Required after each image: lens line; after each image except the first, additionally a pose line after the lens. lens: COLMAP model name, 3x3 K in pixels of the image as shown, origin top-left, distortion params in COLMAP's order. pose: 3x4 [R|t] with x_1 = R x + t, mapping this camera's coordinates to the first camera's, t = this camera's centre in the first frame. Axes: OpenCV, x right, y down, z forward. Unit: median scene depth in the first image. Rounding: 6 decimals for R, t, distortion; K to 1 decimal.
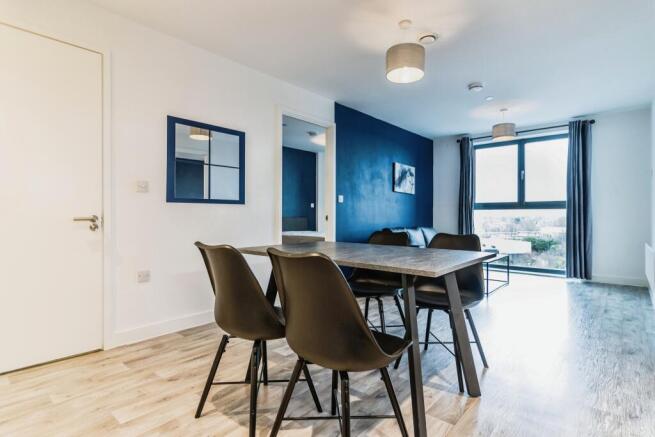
lens RADIAL K [[340.9, 0, 331.5], [0, 340.9, 214.8], [0, 0, 1]] dist [-0.003049, -0.000683]
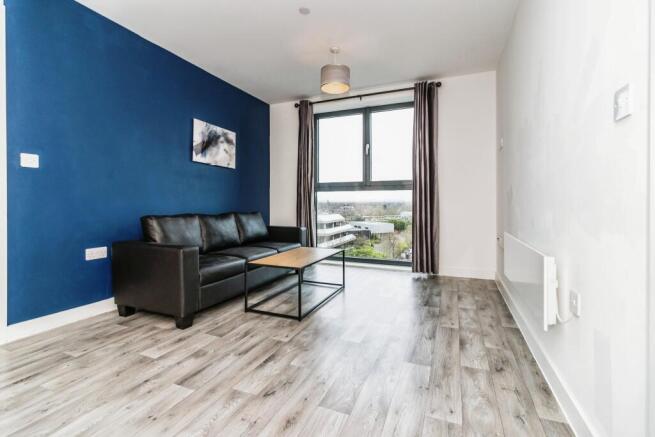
lens RADIAL K [[298.7, 0, 327.5], [0, 298.7, 203.8], [0, 0, 1]] dist [0.000419, 0.000174]
pose [[0.951688, -0.003990, 0.307042, 0.253397], [0.002877, 0.999988, 0.004078, 0.013958], [-0.307055, -0.002998, 0.951687, 0.347767]]
